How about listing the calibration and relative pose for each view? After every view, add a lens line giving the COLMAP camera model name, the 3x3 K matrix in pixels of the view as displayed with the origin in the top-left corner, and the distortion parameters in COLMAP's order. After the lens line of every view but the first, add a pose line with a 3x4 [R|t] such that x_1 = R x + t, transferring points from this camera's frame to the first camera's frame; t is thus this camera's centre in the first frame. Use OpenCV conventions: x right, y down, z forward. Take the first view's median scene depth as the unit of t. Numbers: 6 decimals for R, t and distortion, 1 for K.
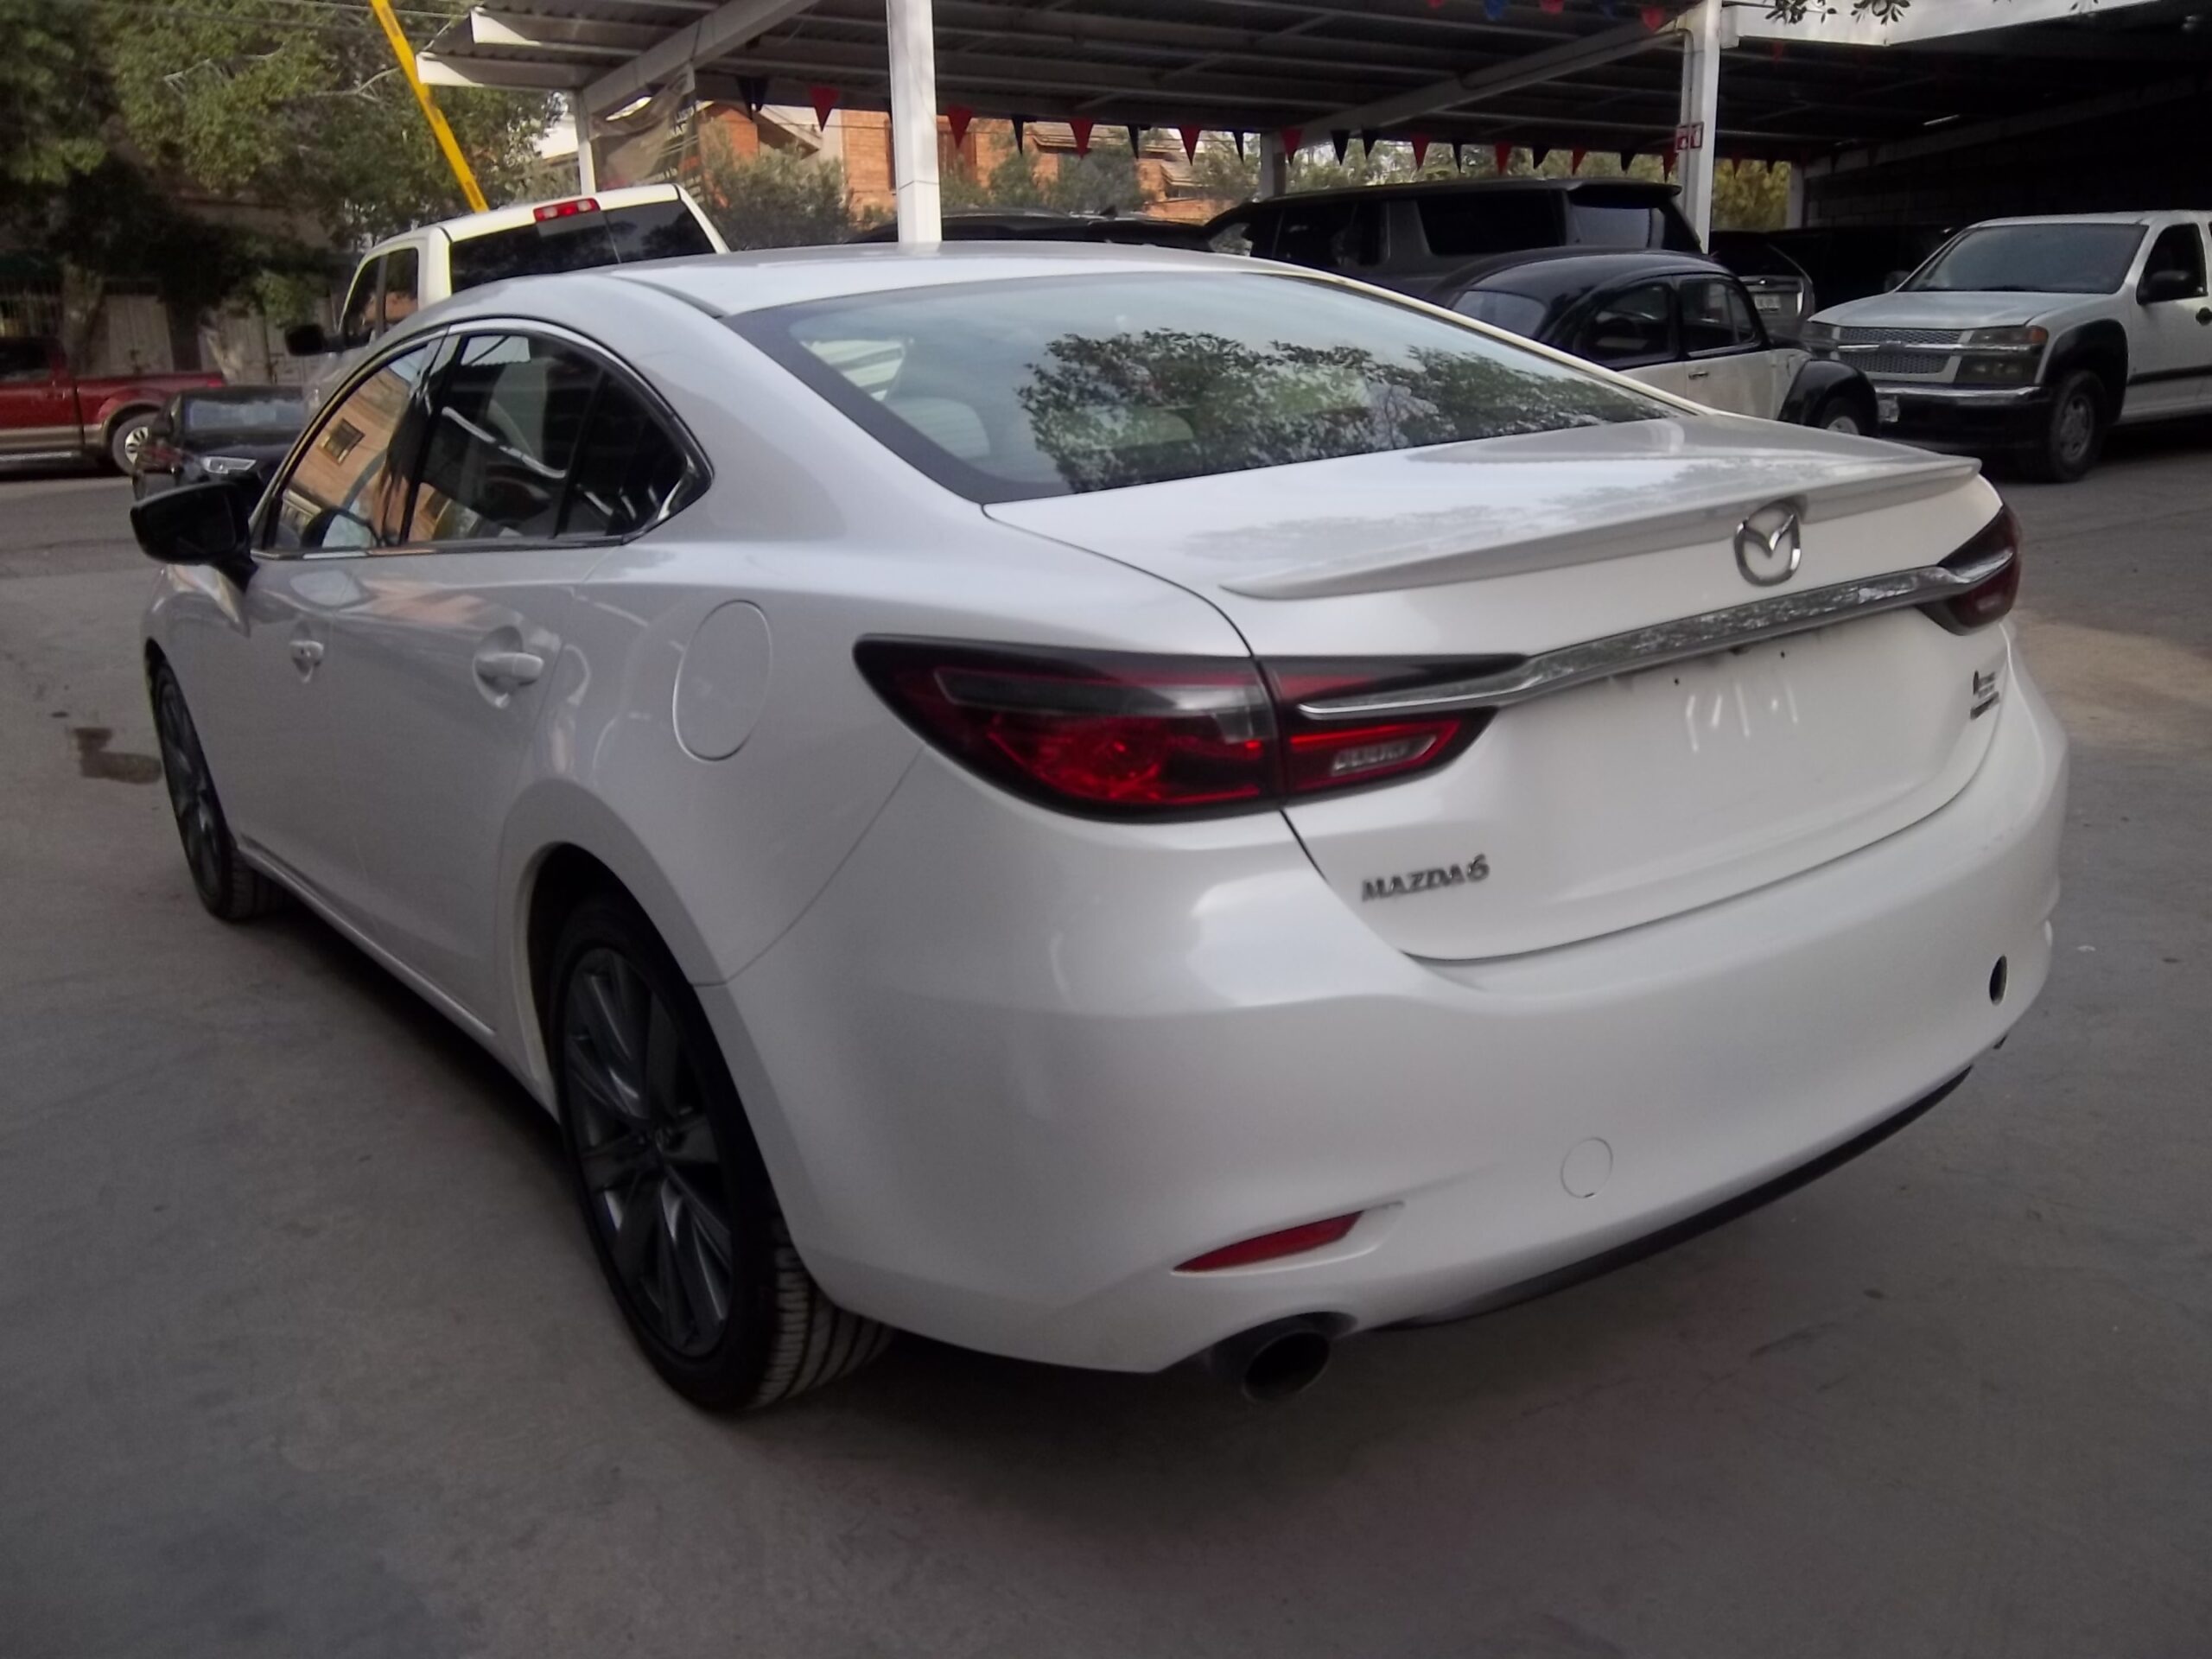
lens RADIAL K [[1807.9, 0, 1106.0], [0, 1807.9, 829.5], [0, 0, 1]] dist [-0.060302, 0.106763]
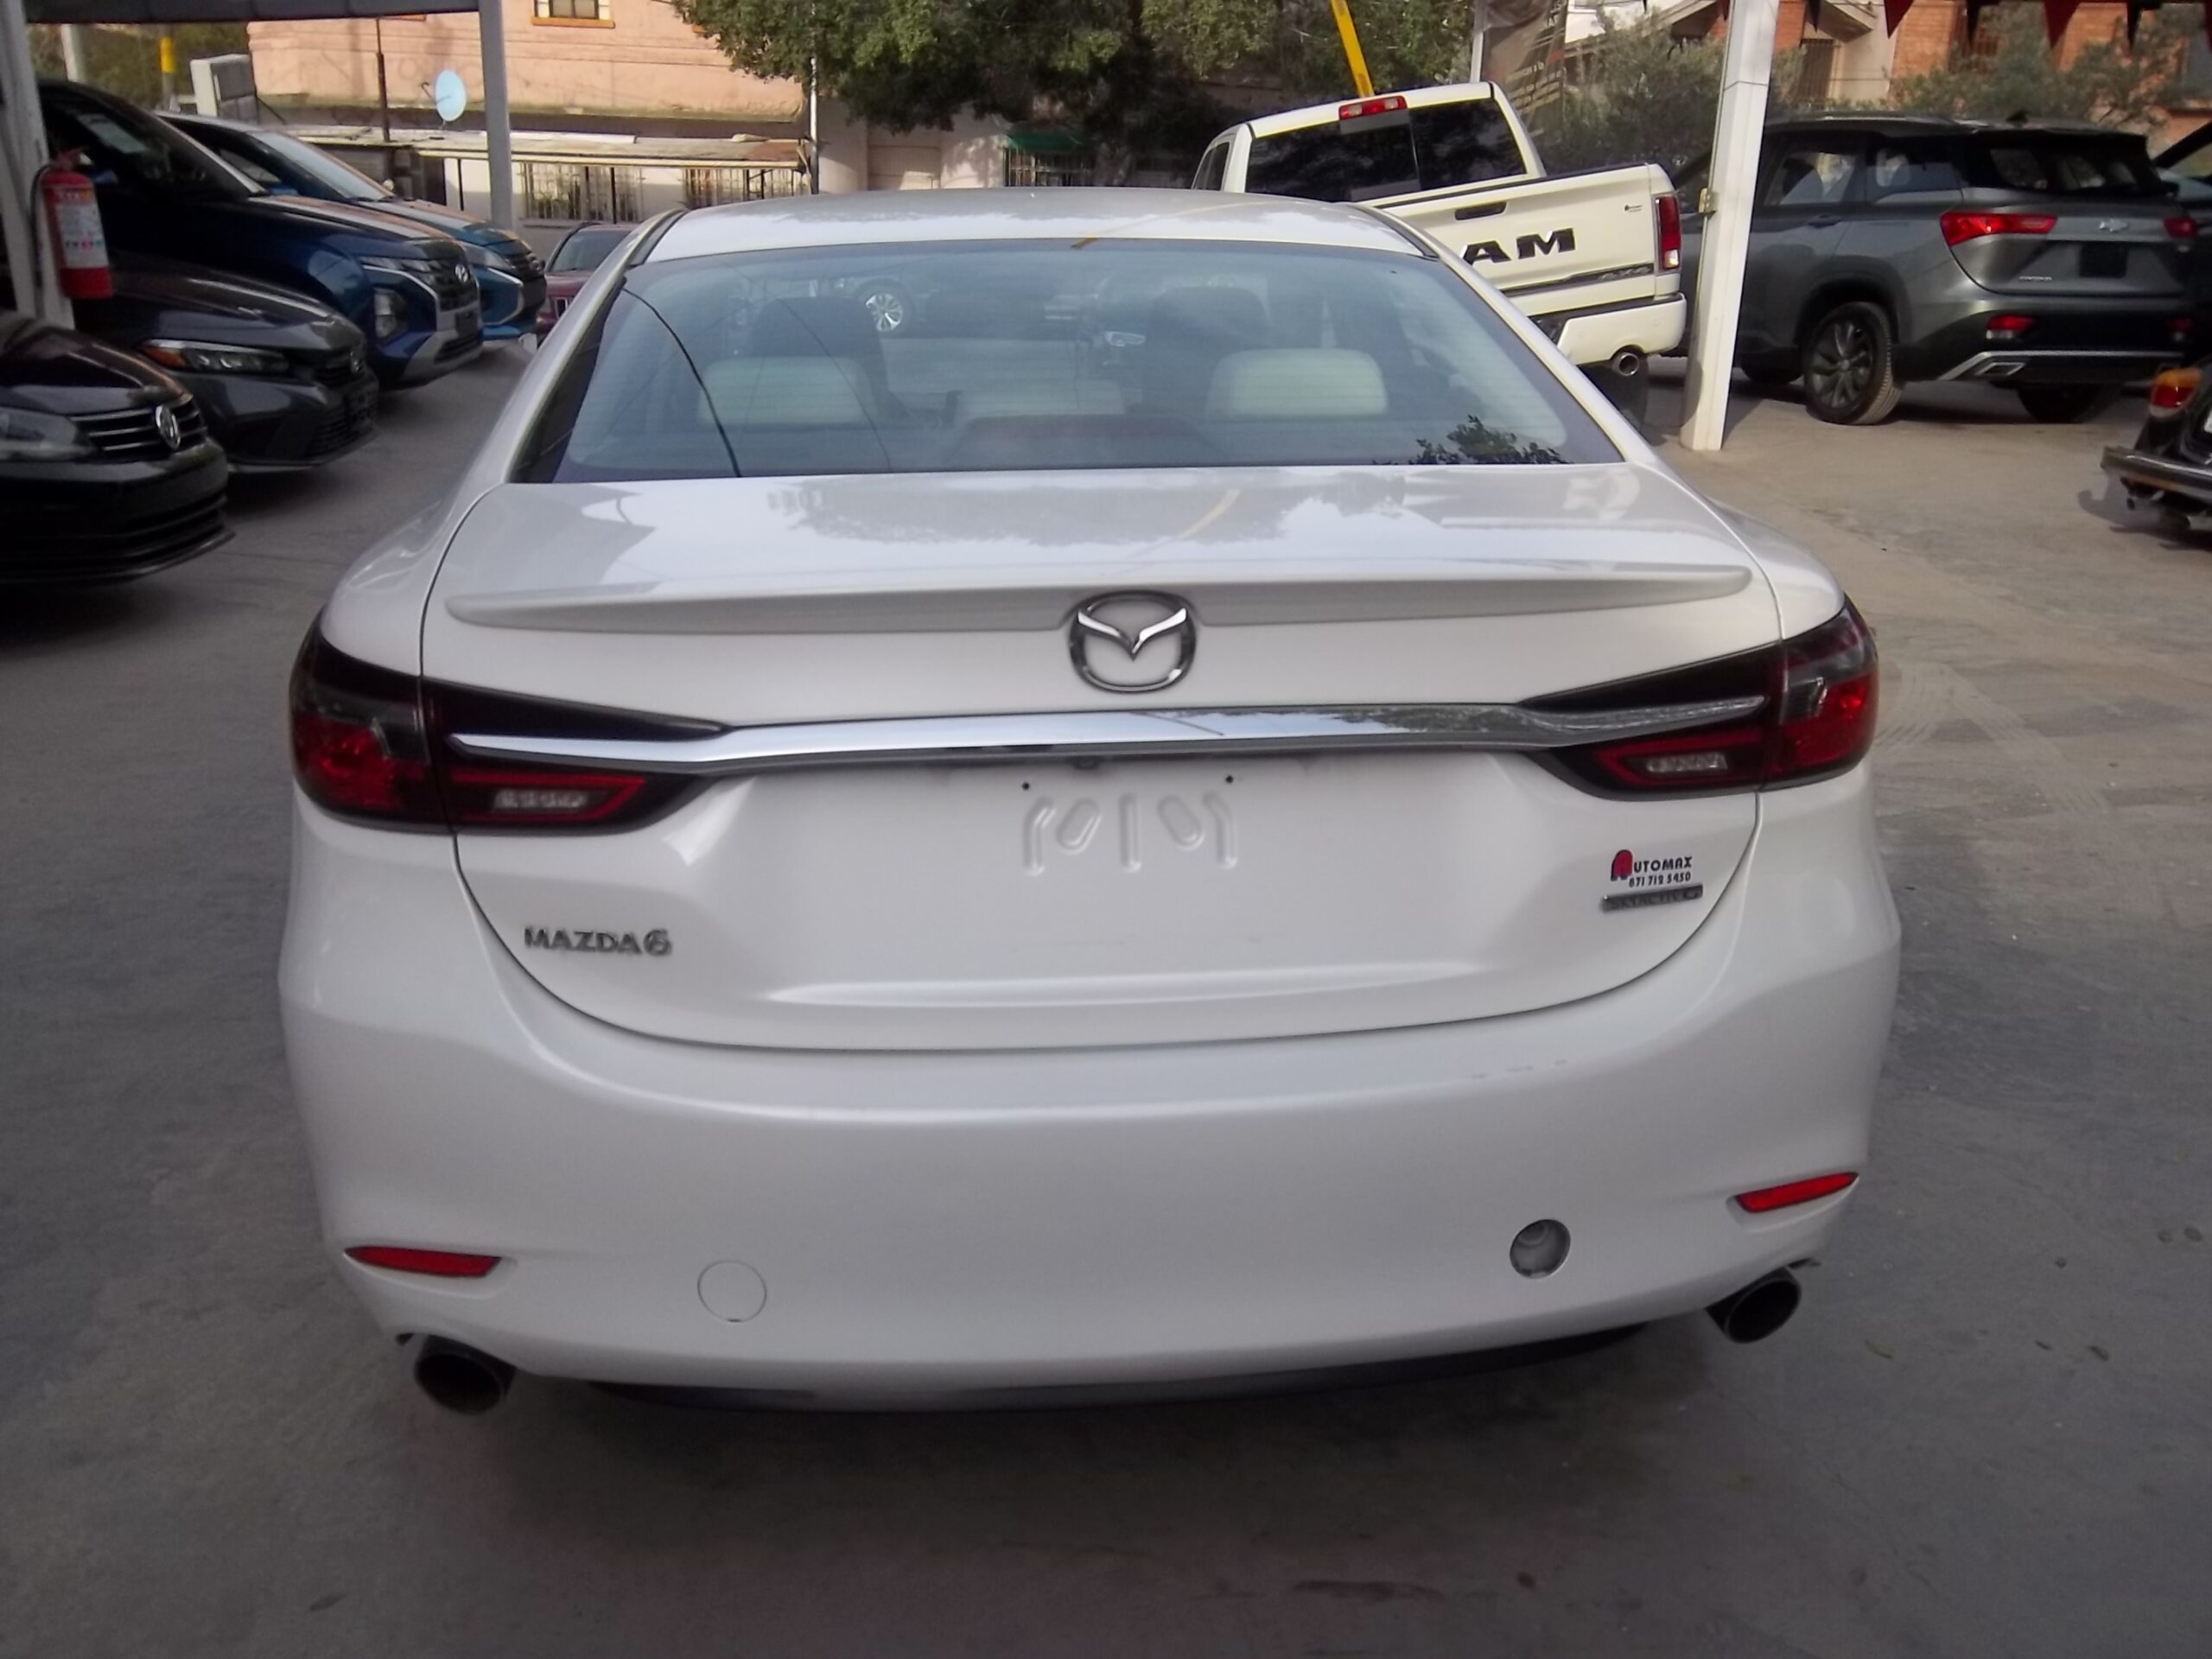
lens RADIAL K [[1821.1, 0, 1106.1], [0, 1821.1, 817.5], [0, 0, 1]] dist [-0.003003, 0.012050]
pose [[0.855724, 0.200495, -0.477009, 0.135380], [-0.177801, 0.979680, 0.092813, -0.027394], [0.485925, 0.005390, 0.873984, 0.047303]]
